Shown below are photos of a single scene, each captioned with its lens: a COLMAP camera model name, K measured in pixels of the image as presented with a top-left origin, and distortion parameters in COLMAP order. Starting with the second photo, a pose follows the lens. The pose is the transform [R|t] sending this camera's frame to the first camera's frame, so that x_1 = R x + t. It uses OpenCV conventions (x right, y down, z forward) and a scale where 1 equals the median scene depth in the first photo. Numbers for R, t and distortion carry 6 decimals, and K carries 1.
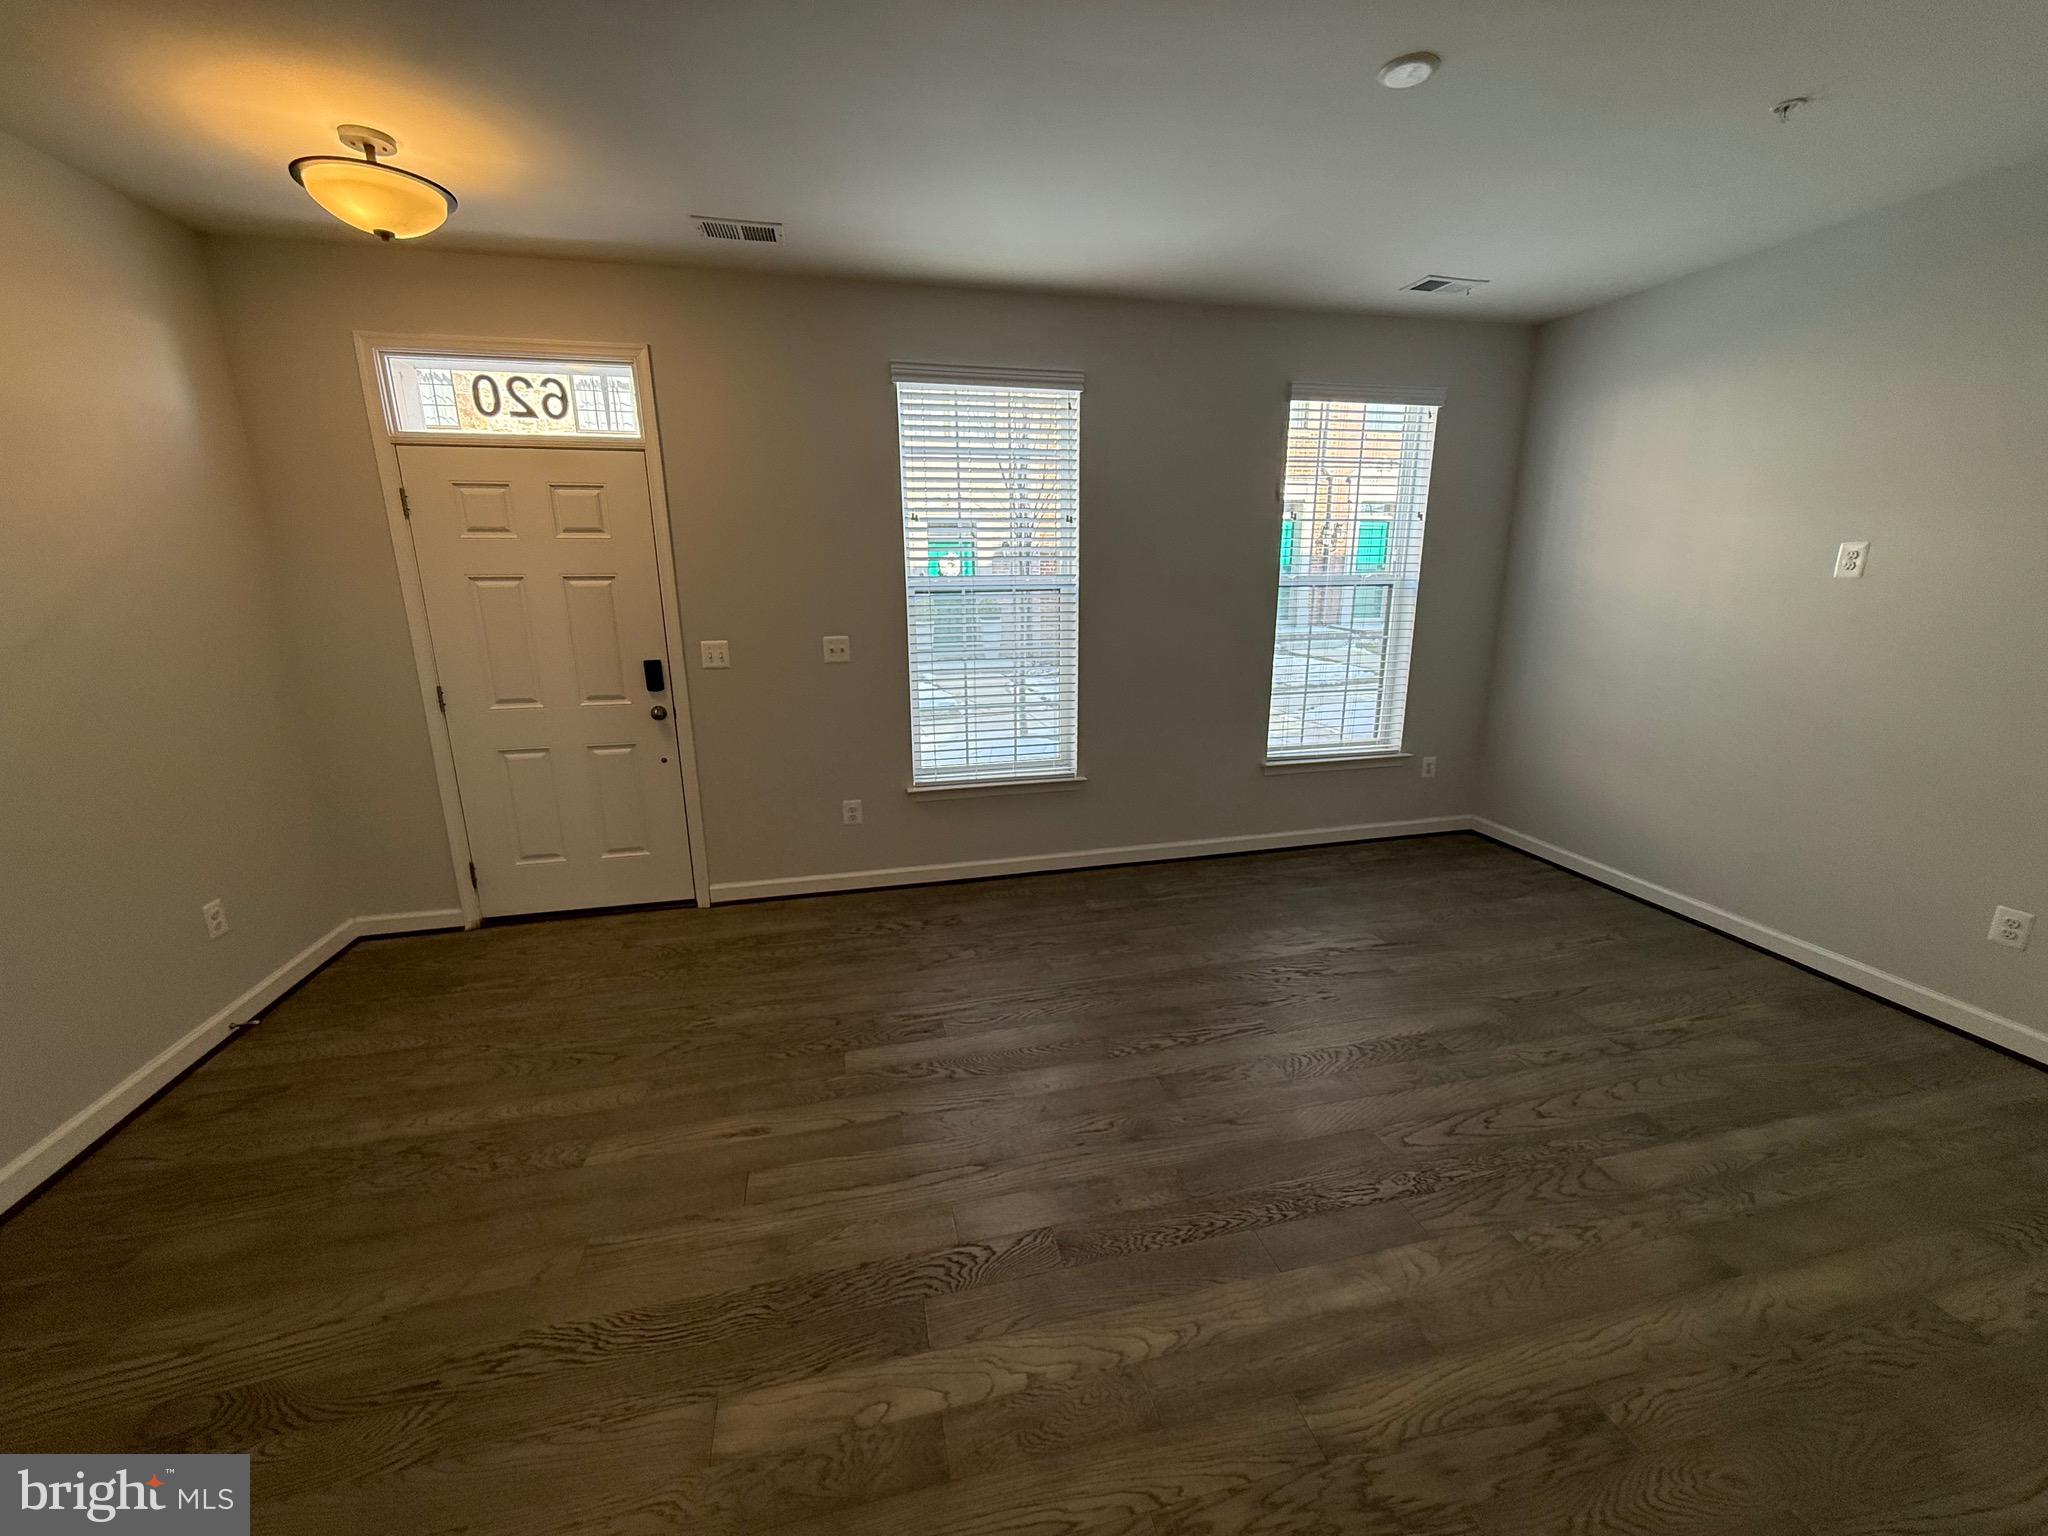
lens RADIAL K [[811.7, 0, 1027.9], [0, 811.7, 778.3], [0, 0, 1]] dist [-0.001085, 0.000193]
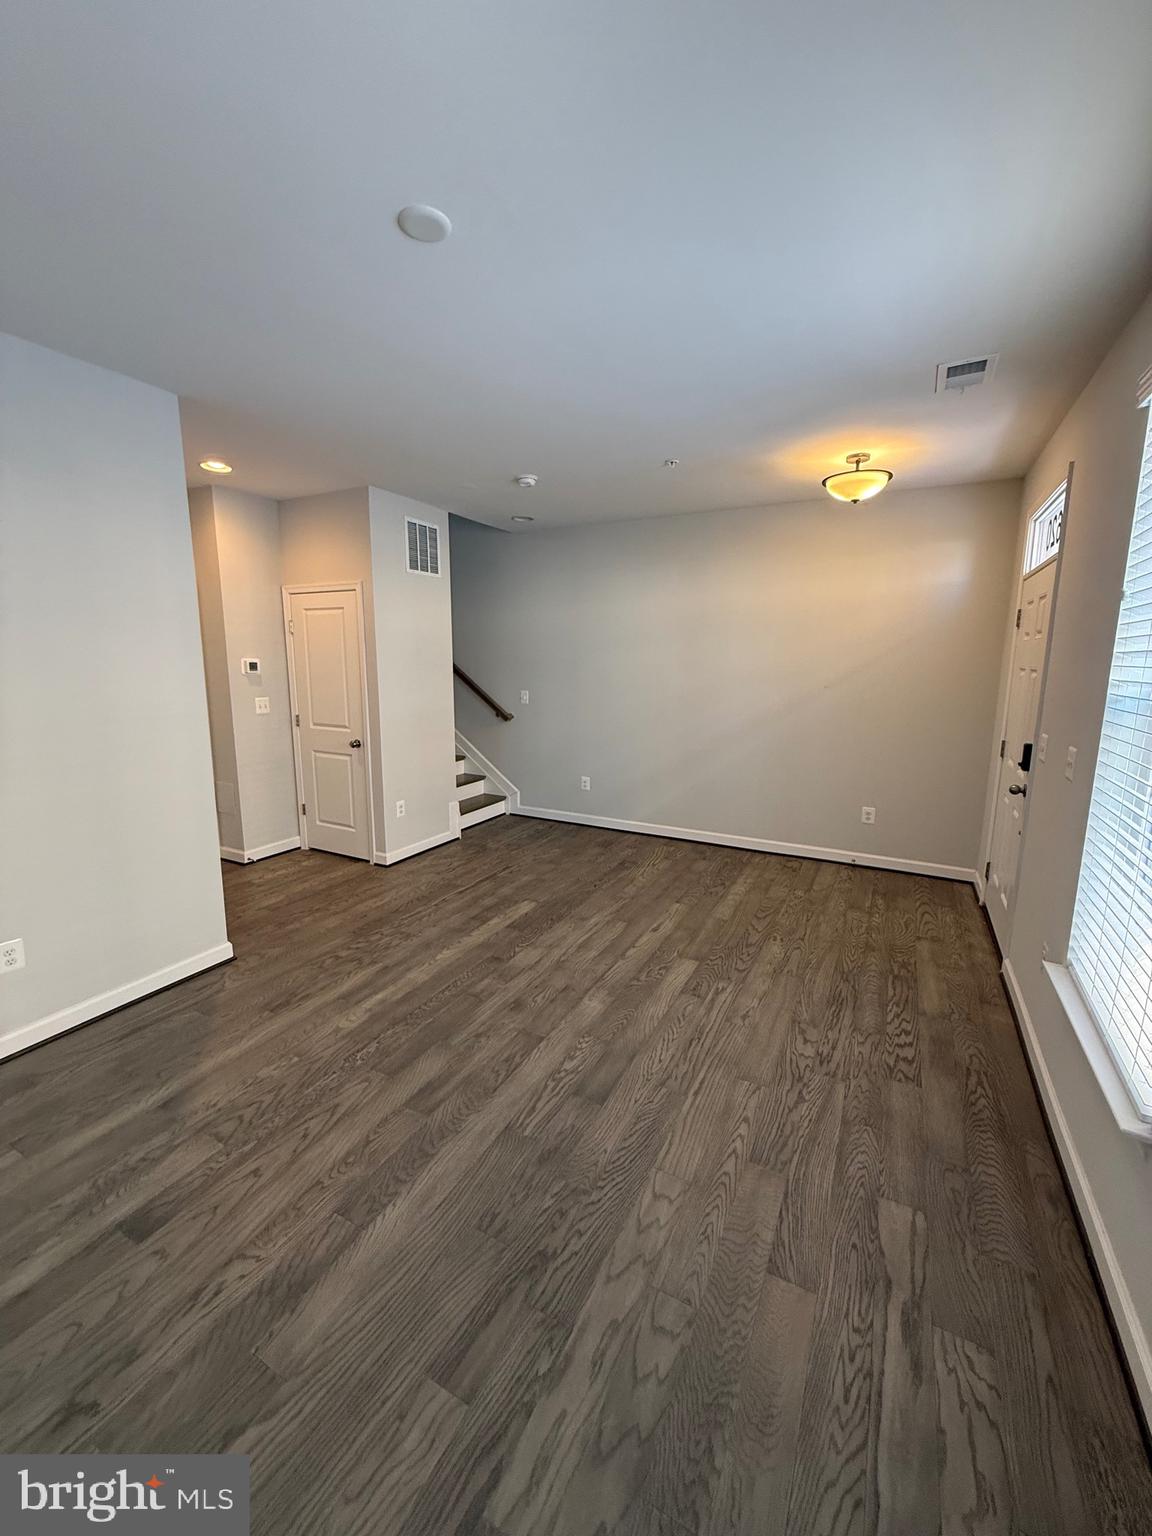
lens RADIAL K [[608.8, 0, 574.8], [0, 608.8, 763.0], [0, 0, 1]] dist [-0.001085, 0.000193]
pose [[-0.659471, 0.131746, -0.740095, 0.881695], [-0.190060, 0.923315, 0.333716, -0.430167], [0.727307, 0.360739, -0.583860, 1.589304]]
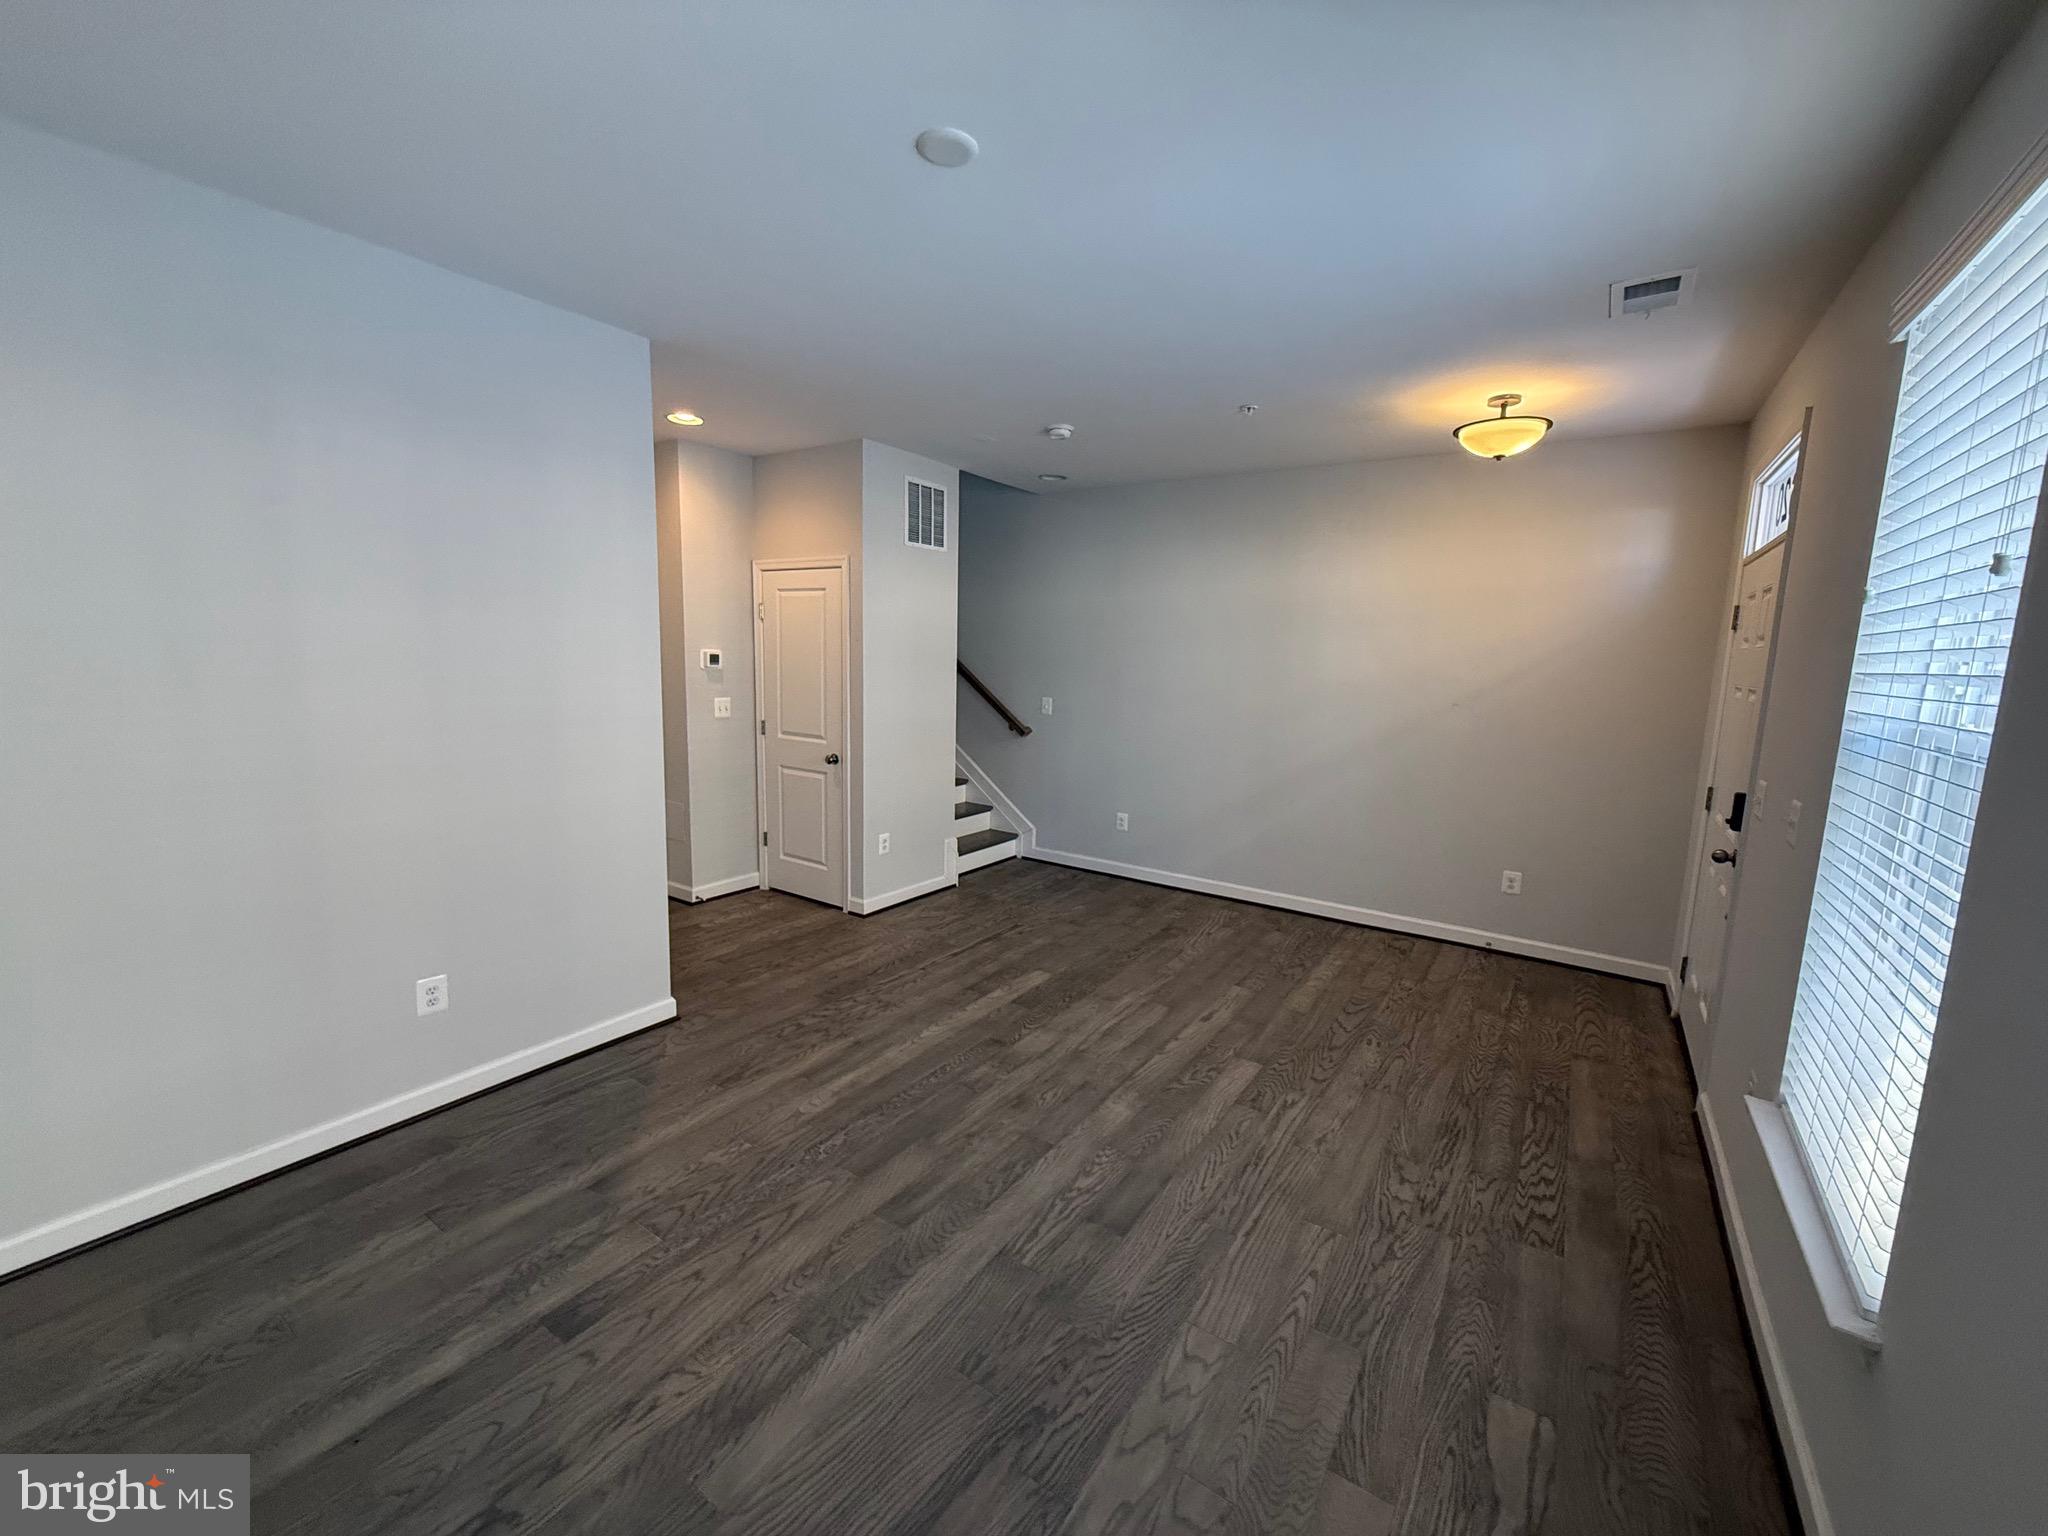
lens RADIAL K [[811.7, 0, 1025.7], [0, 811.7, 770.1], [0, 0, 1]] dist [-0.001085, 0.000193]
pose [[-0.738404, 0.086255, -0.668820, 0.916784], [-0.190249, 0.924854, 0.329318, -0.452432], [0.646966, 0.370412, -0.666506, 1.626586]]
